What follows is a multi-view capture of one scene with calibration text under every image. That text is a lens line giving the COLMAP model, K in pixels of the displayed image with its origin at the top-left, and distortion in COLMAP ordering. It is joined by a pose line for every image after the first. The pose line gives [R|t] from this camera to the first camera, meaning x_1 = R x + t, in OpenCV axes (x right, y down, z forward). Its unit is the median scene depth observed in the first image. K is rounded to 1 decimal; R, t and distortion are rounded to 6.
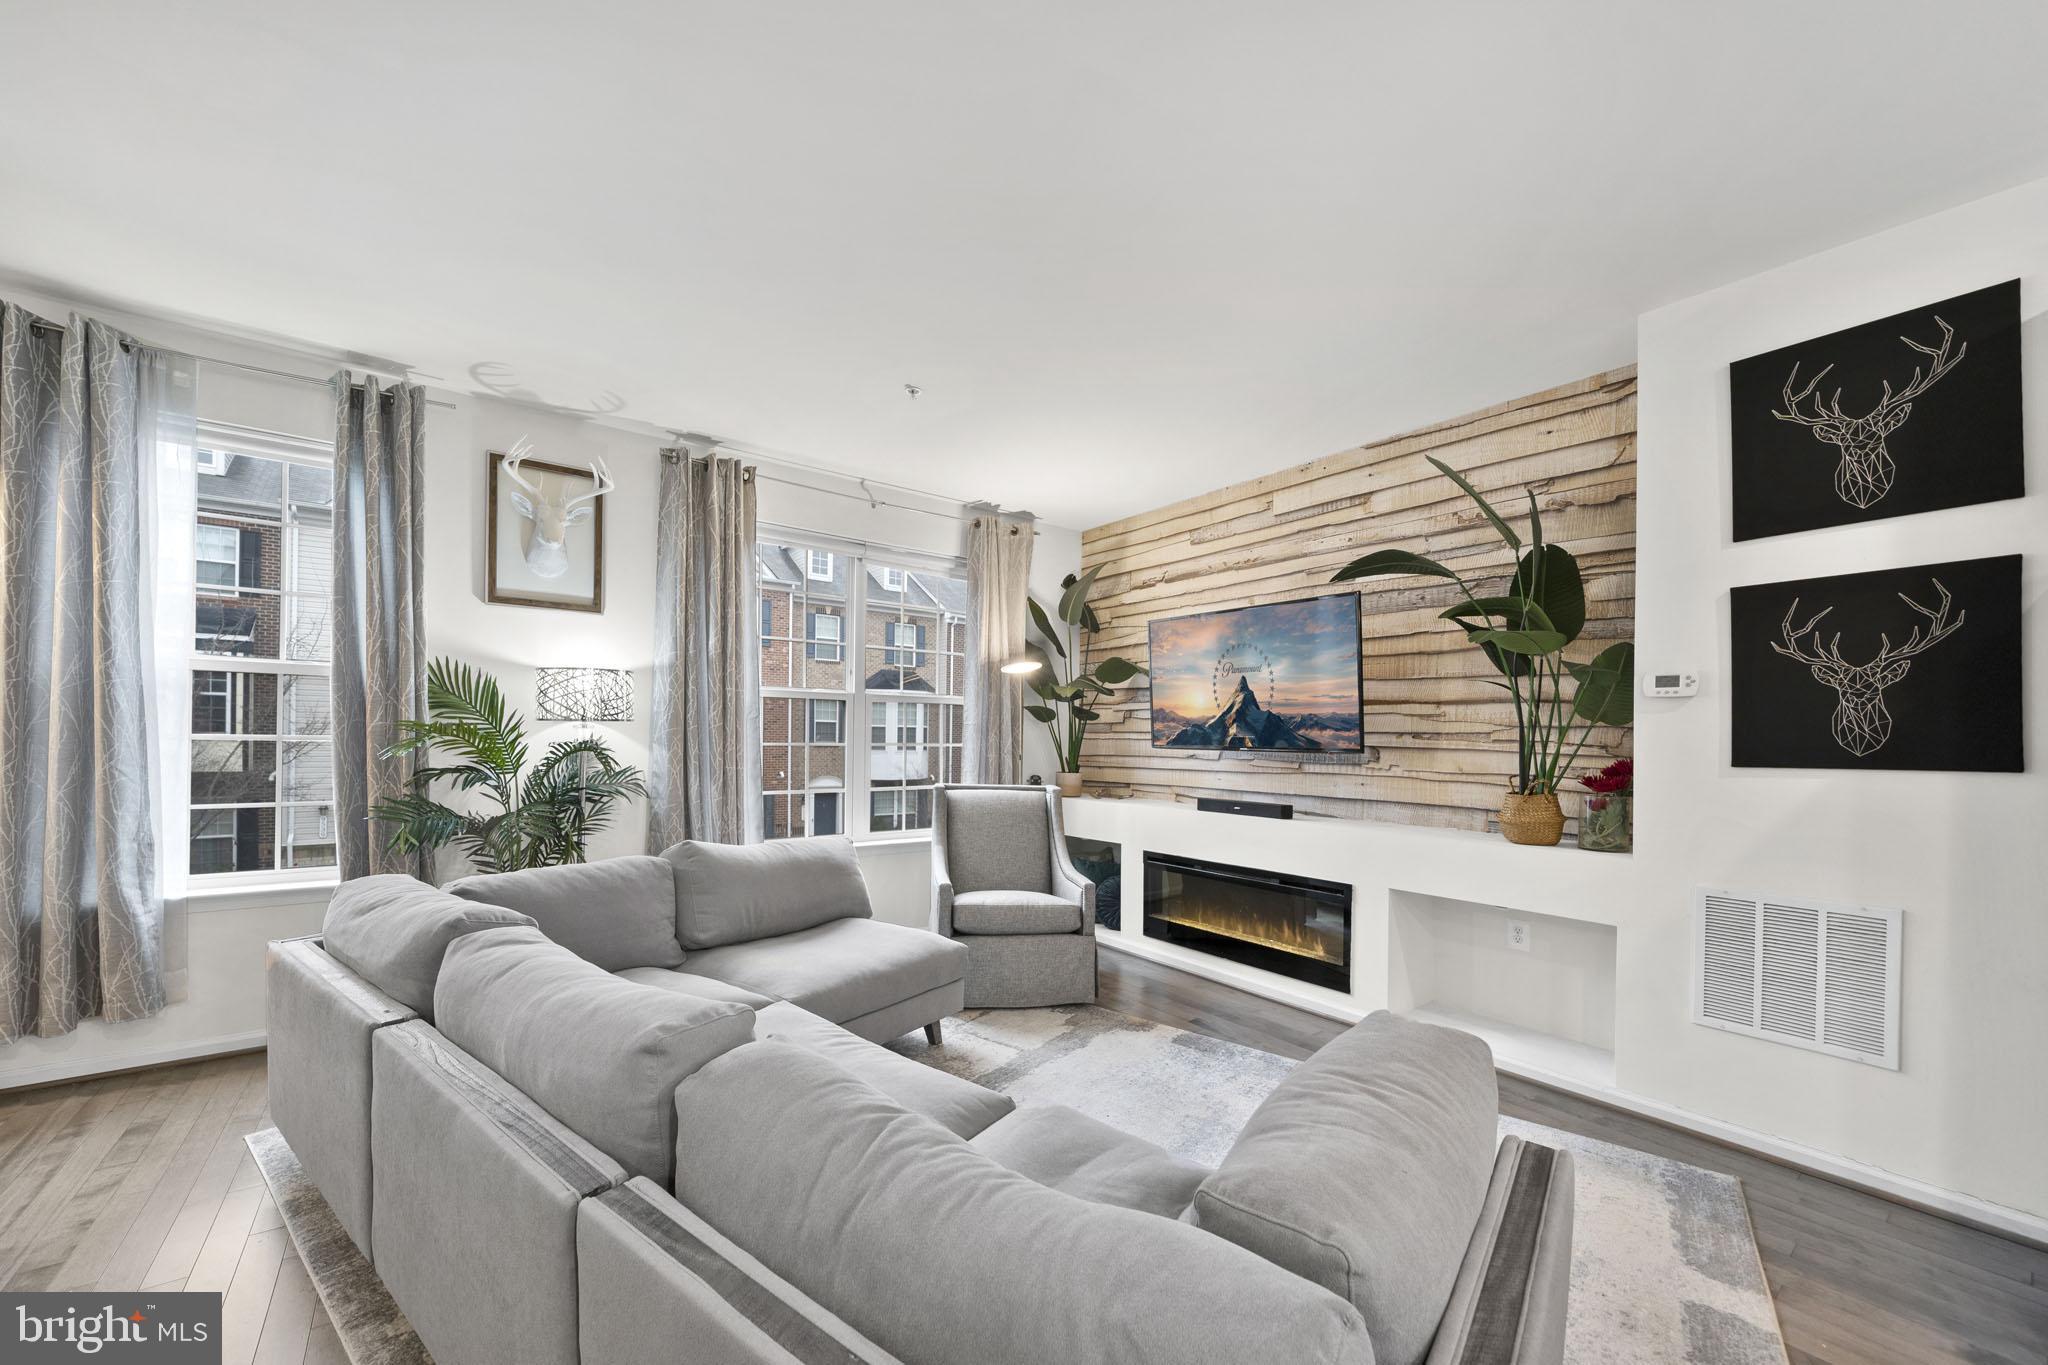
lens RADIAL K [[777.1, 0, 1014.8], [0, 777.1, 735.7], [0, 0, 1]] dist [-0.002301, -0.000332]
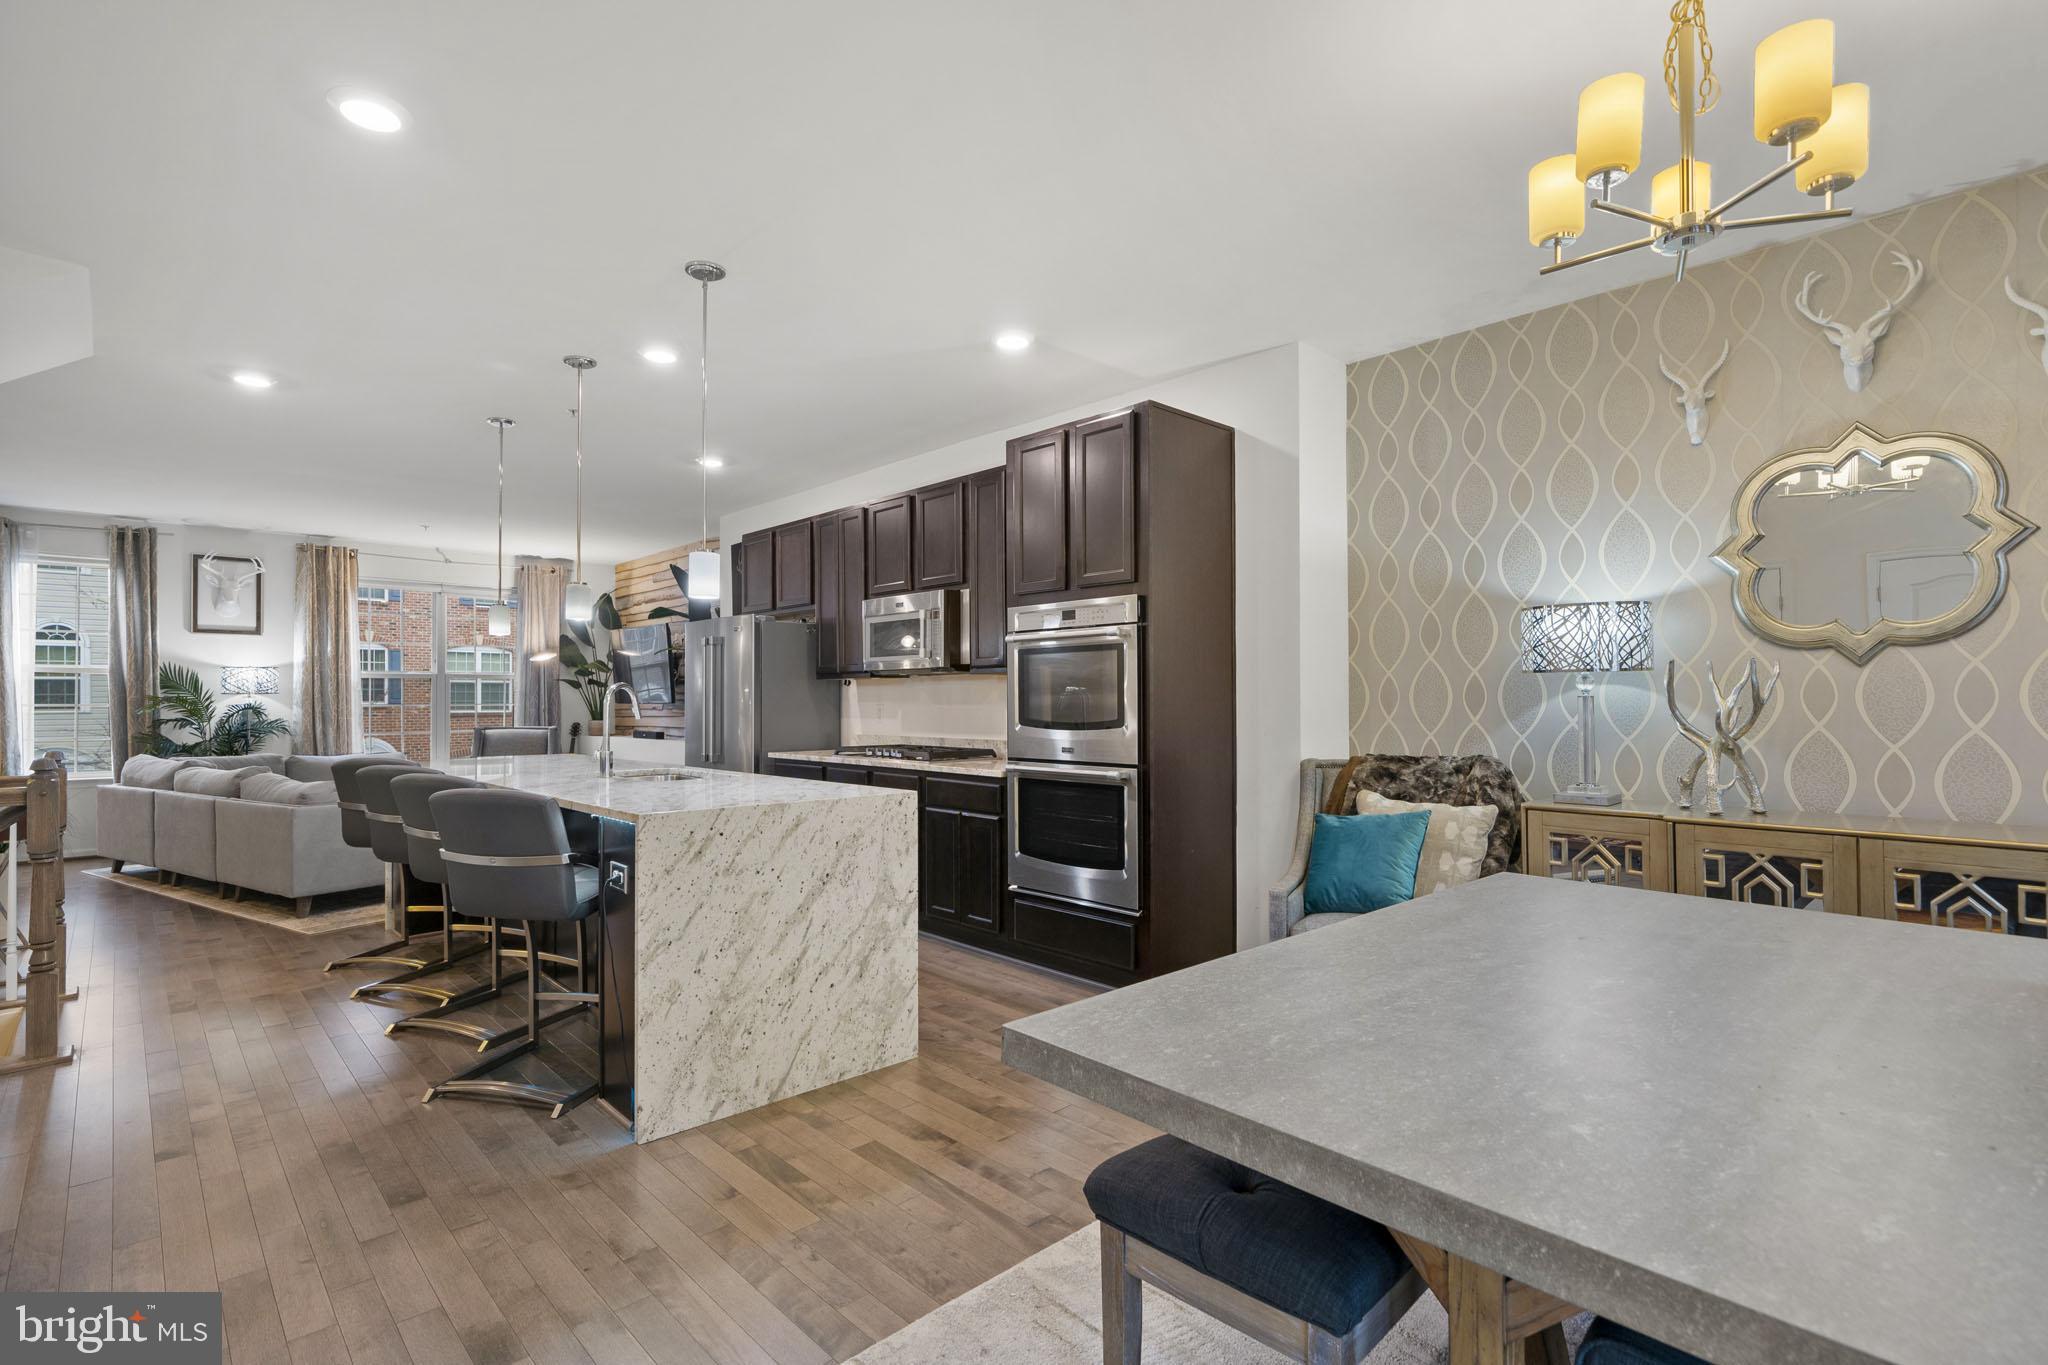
lens RADIAL K [[956.5, 0, 1024.0], [0, 956.5, 682.5], [0, 0, 1]] dist [0.002074, 0.000573]
pose [[0.993987, -0.015374, 0.108410, 1.102791], [0.016982, 0.999759, -0.013923, 0.018297], [-0.108170, 0.015680, 0.994009, -1.572694]]
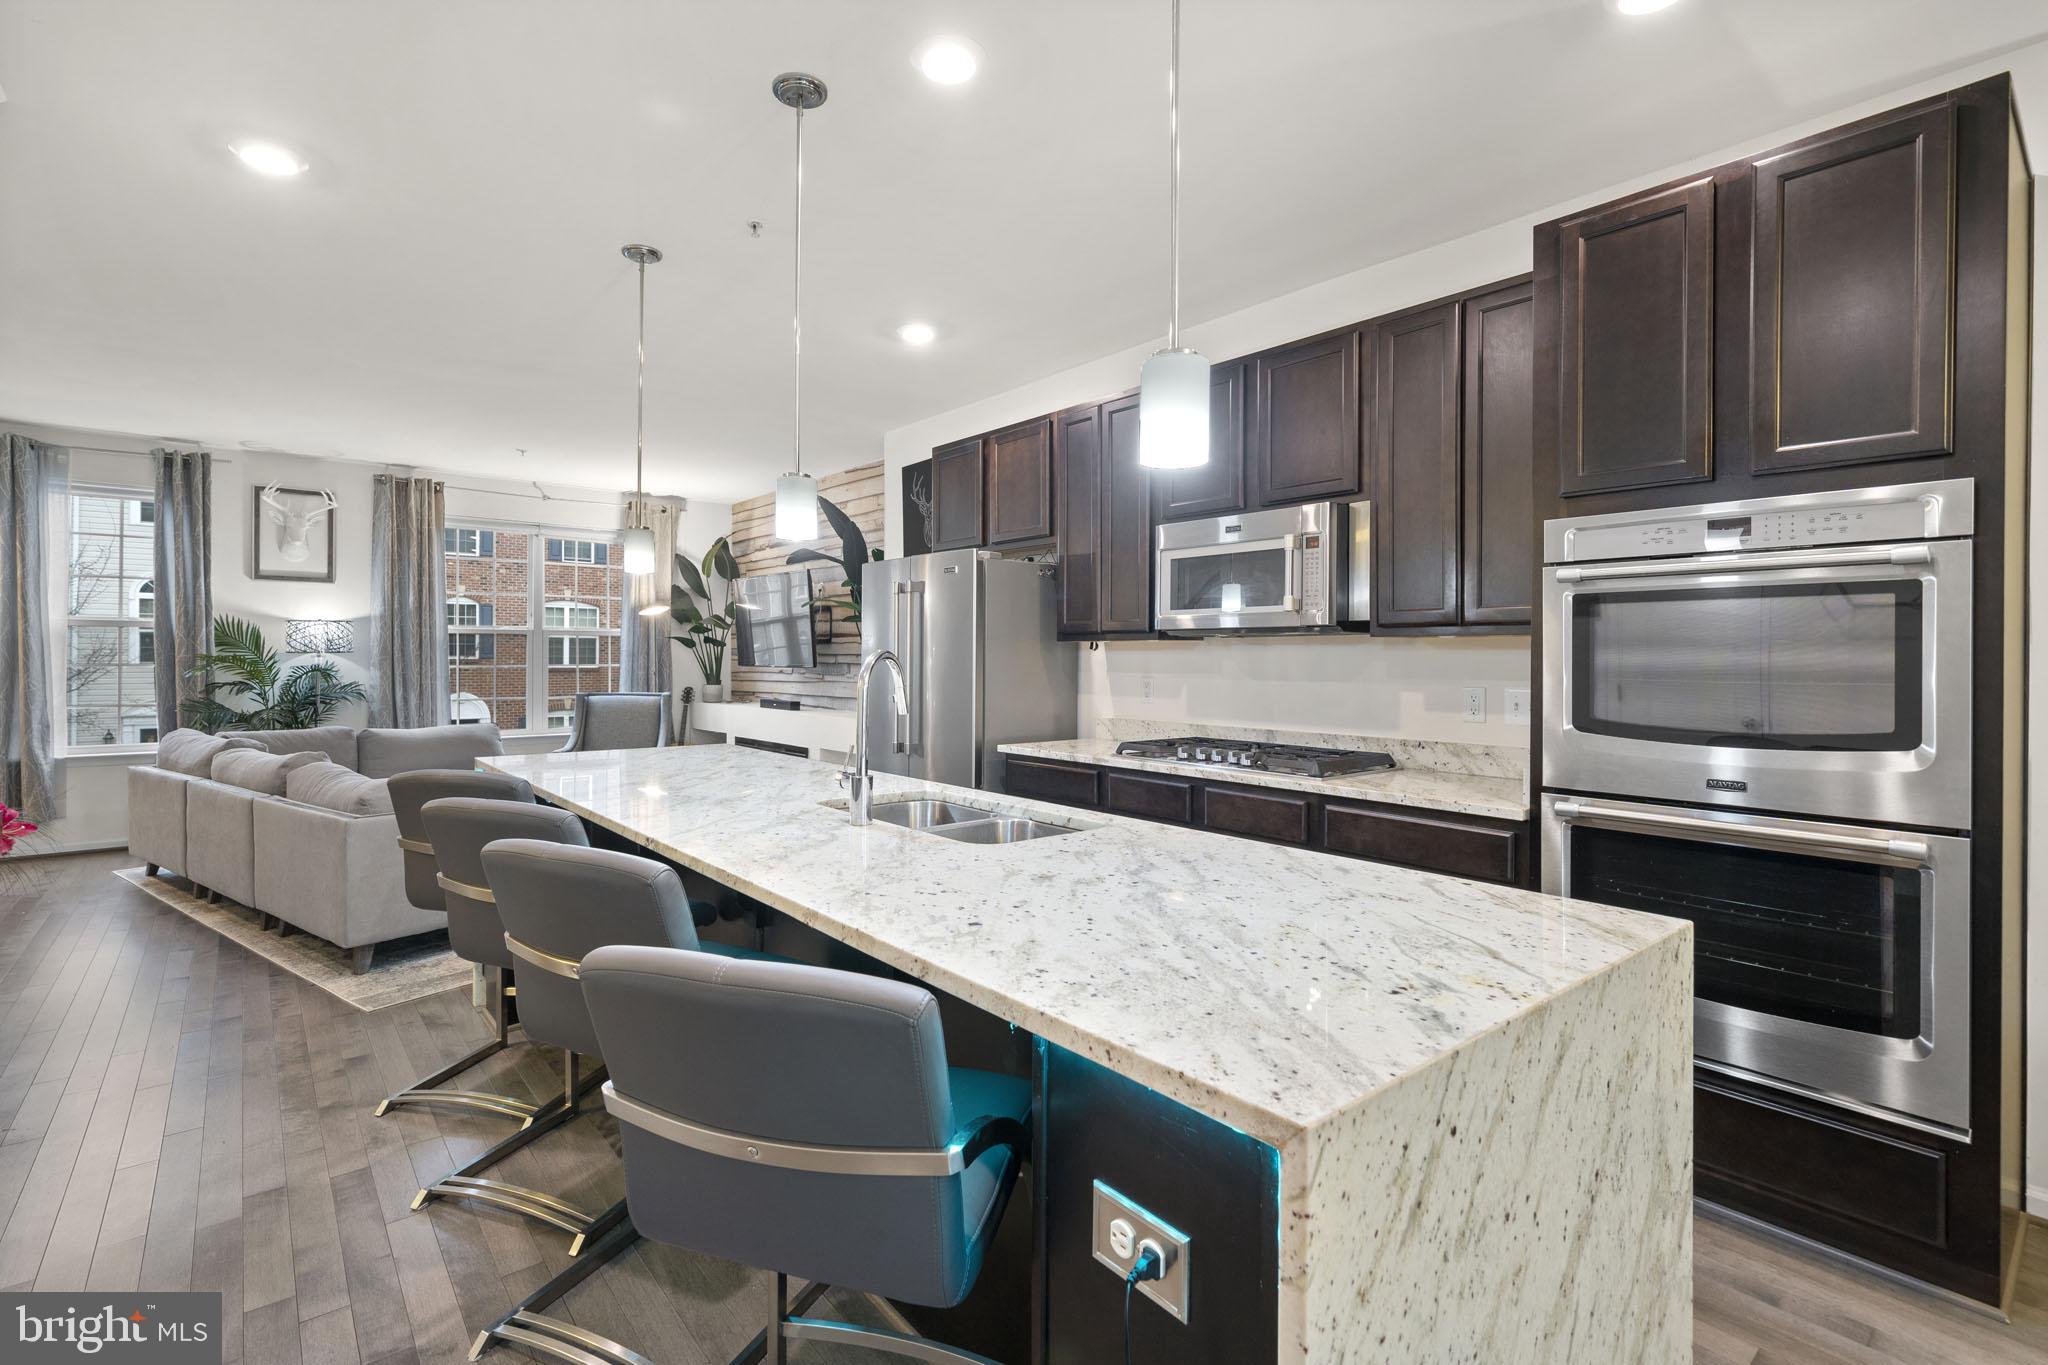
lens RADIAL K [[930.2, 0, 1027.2], [0, 930.2, 648.3], [0, 0, 1]] dist [-0.000044, 0.000563]
pose [[0.998456, -0.009614, 0.054703, 0.812440], [0.009950, 0.999933, -0.005866, -0.002172], [-0.054643, 0.006402, 0.998485, -1.009260]]
